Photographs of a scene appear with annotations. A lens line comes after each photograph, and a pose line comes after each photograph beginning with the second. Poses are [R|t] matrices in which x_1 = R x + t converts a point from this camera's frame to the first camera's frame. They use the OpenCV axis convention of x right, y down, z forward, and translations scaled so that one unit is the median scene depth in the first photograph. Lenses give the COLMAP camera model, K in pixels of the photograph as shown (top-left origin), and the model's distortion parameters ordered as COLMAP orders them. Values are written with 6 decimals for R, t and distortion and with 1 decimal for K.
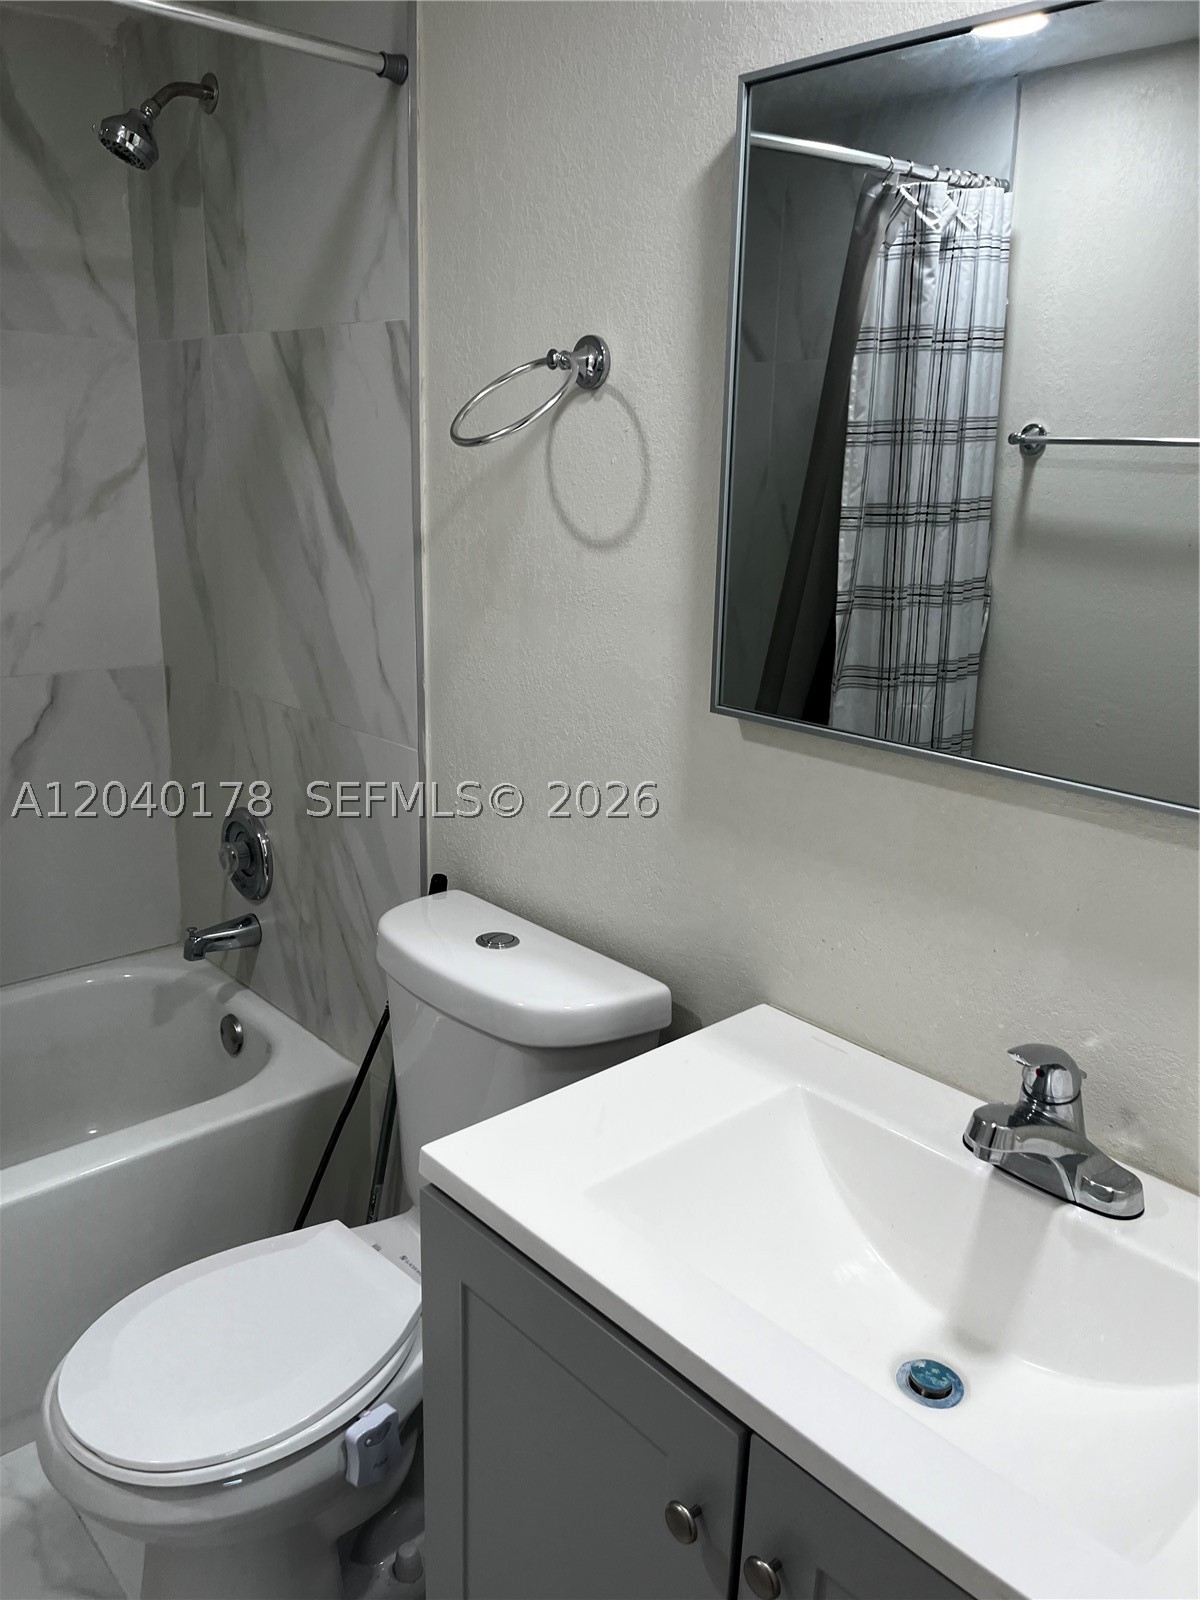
lens RADIAL K [[1209.8, 0, 589.0], [0, 1209.8, 810.6], [0, 0, 1]] dist [0.063823, -0.080846]
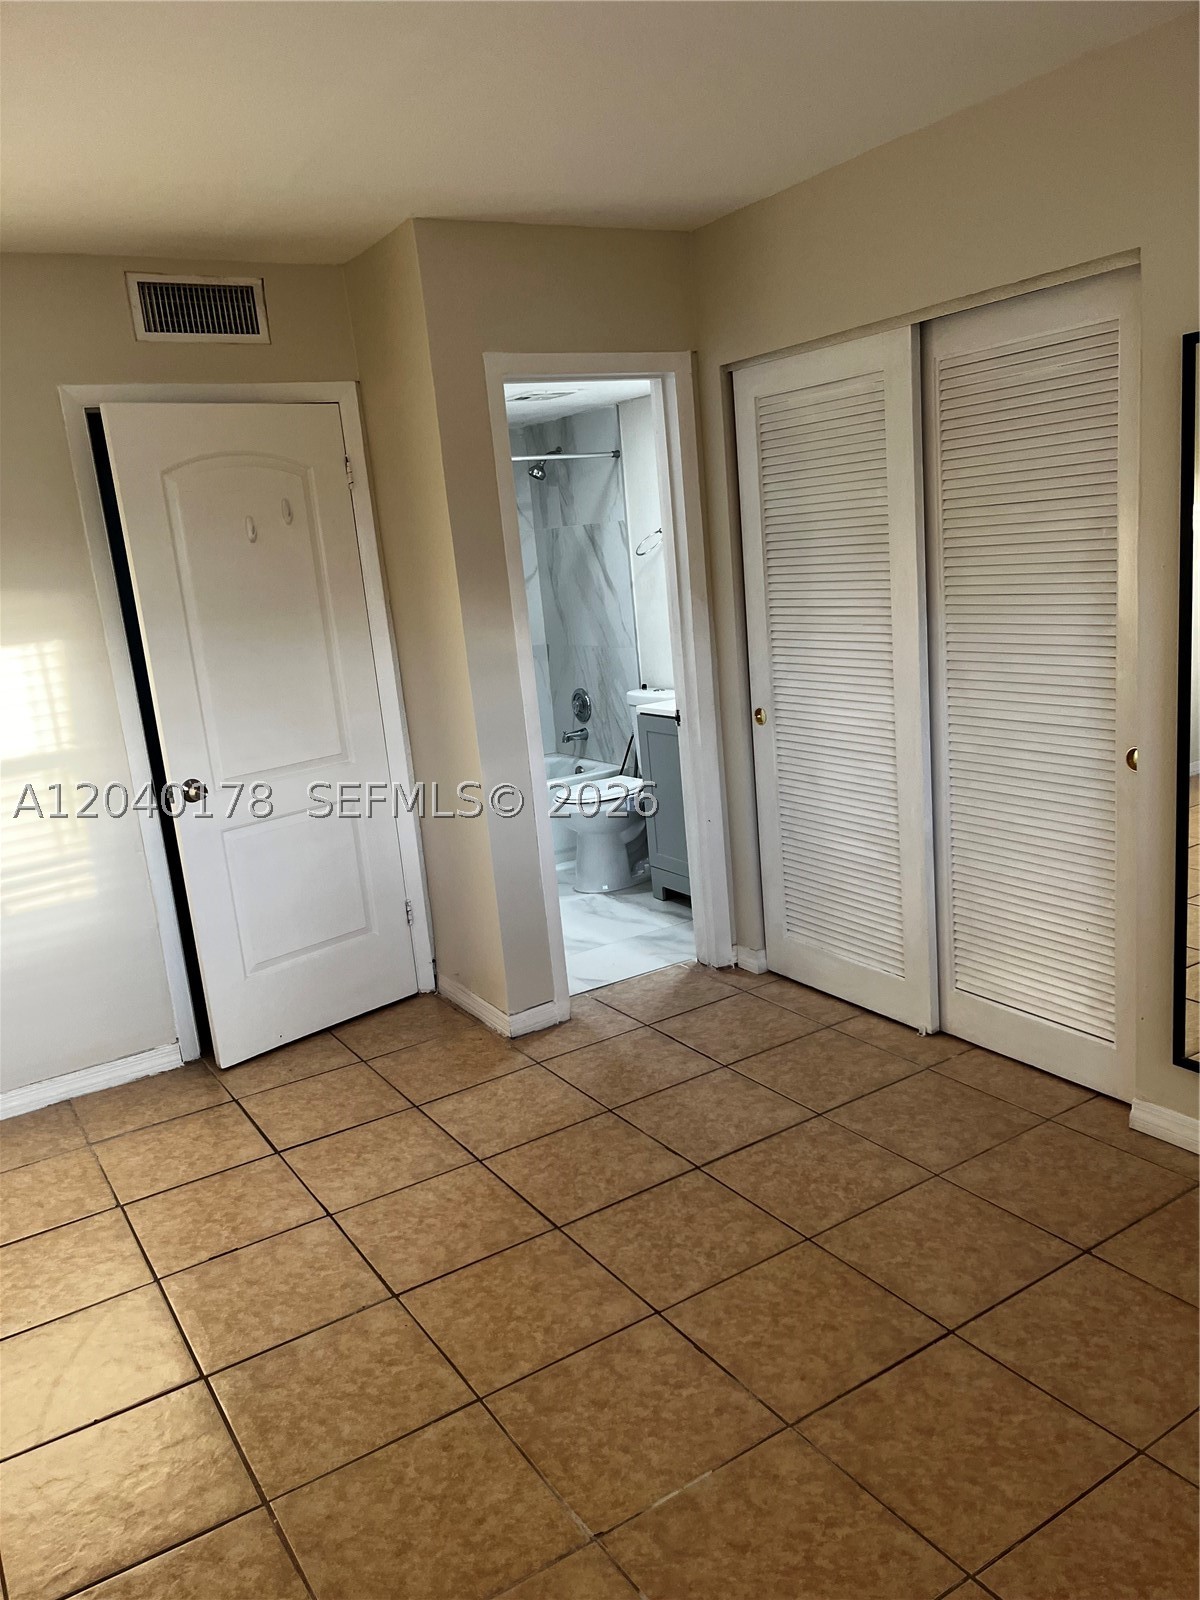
lens RADIAL K [[1209.8, 0, 596.1], [0, 1209.8, 813.5], [0, 0, 1]] dist [0.063823, -0.080846]
pose [[0.976226, -0.074139, -0.203683, 0.392382], [0.062777, 0.996119, -0.061698, 0.600895], [0.207467, 0.047445, 0.977091, -2.223615]]
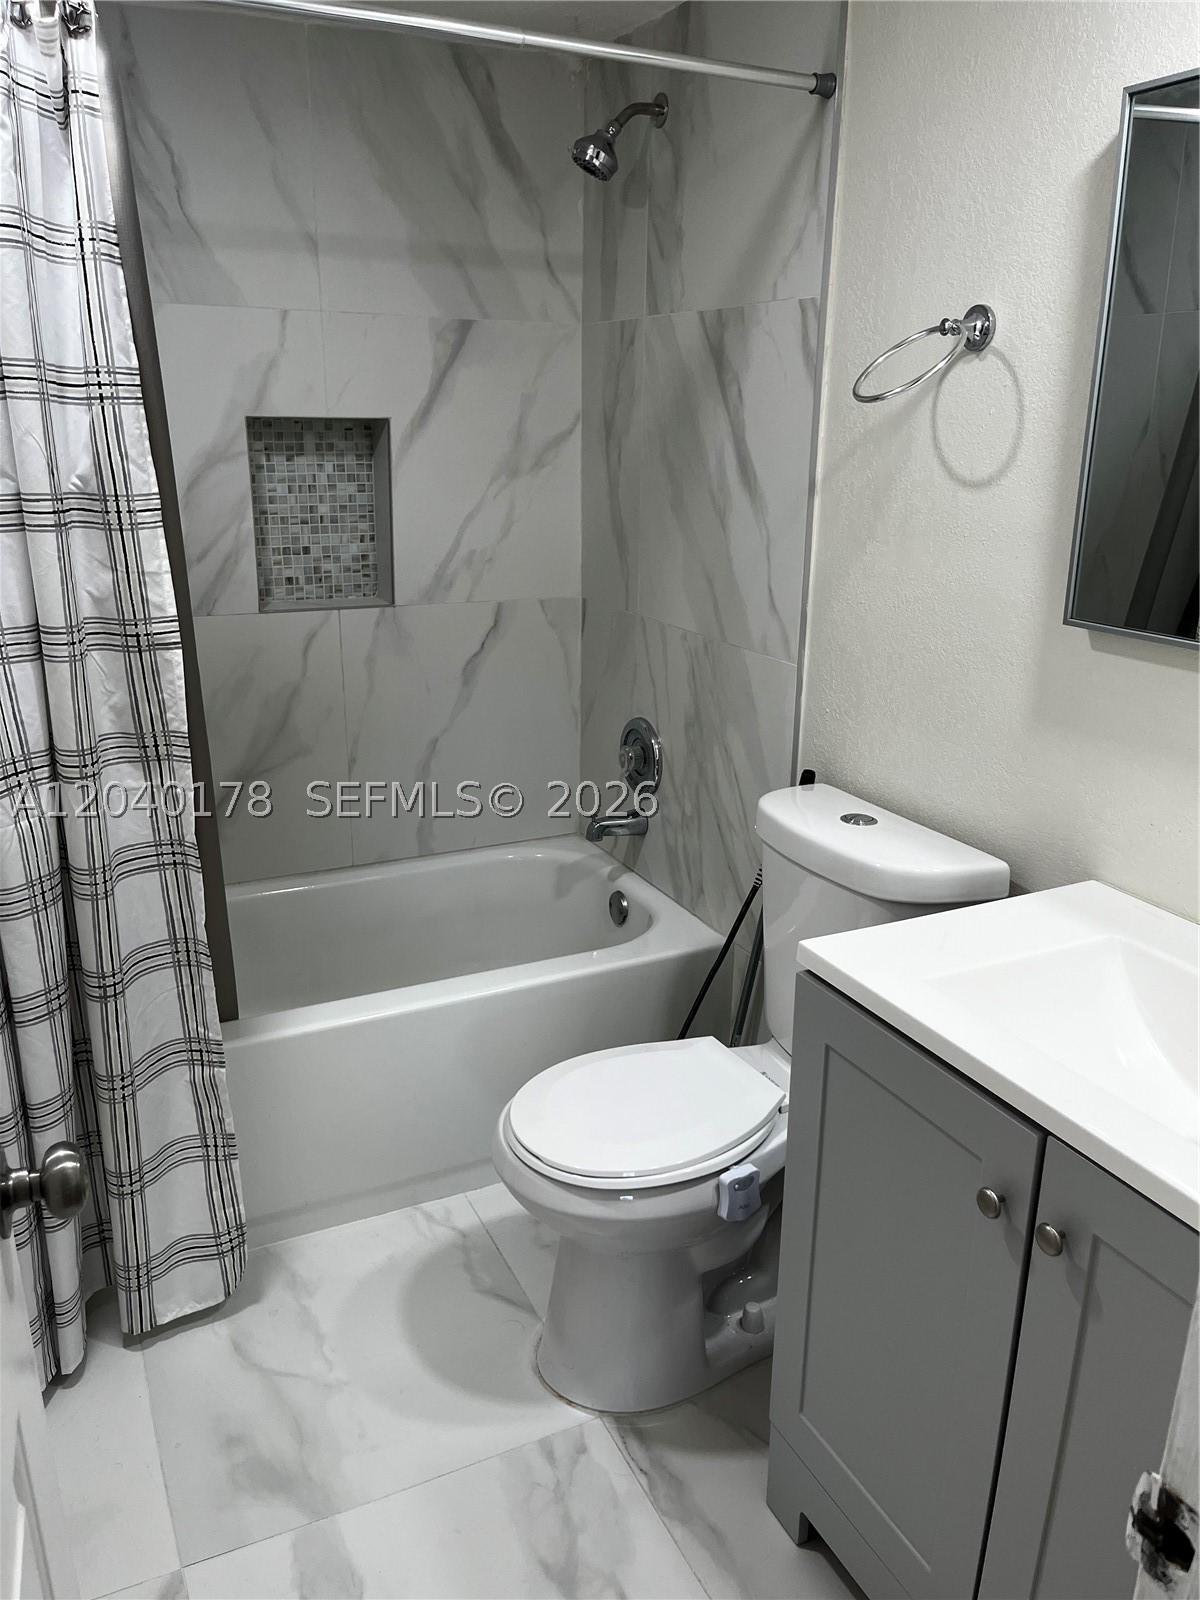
lens RADIAL K [[1209.8, 0, 599.4], [0, 1209.8, 806.3], [0, 0, 1]] dist [0.063823, -0.080846]
pose [[0.962012, 0.067565, -0.264514, -0.005572], [-0.061118, 0.997600, 0.032535, 0.063258], [0.266077, -0.015132, 0.963833, -0.199340]]
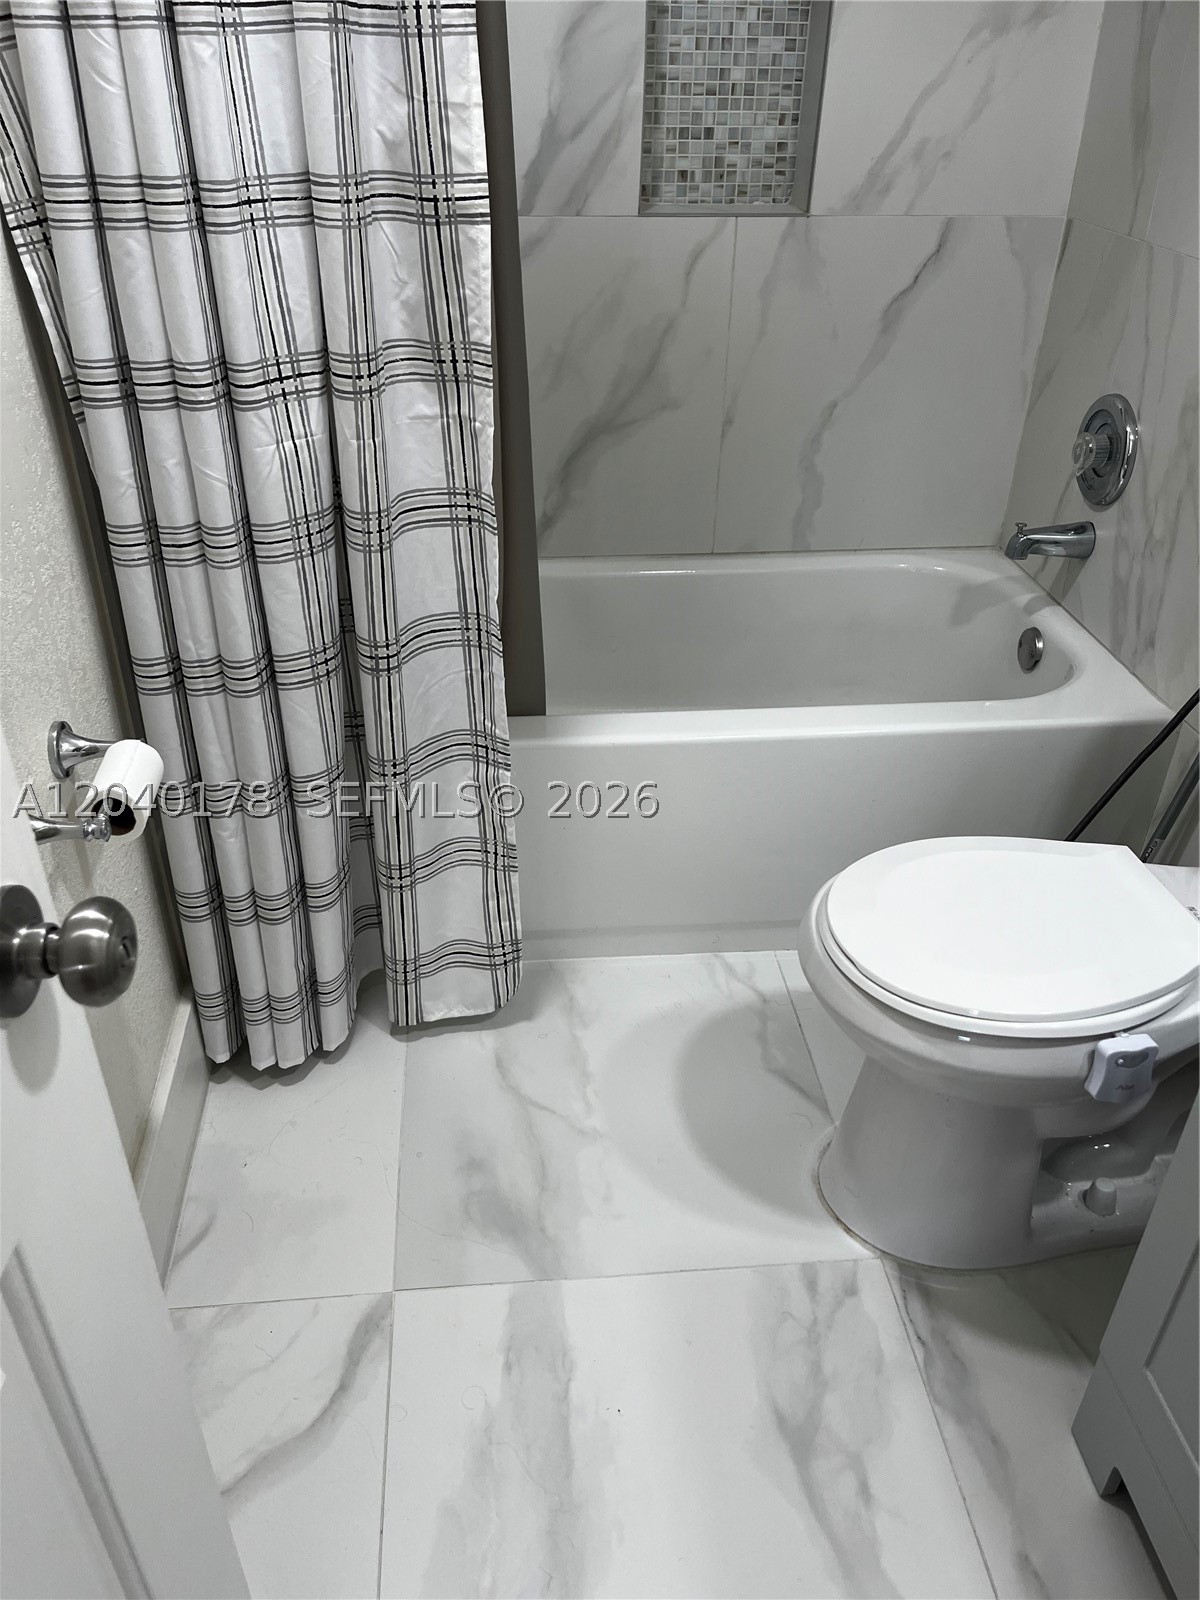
lens RADIAL K [[1209.8, 0, 589.6], [0, 1209.8, 813.4], [0, 0, 1]] dist [0.063823, -0.080846]
pose [[0.804909, 0.303191, -0.510095, -0.066011], [-0.154398, 0.937015, 0.313310, 0.081764], [0.572959, -0.173429, 0.801024, 0.040920]]
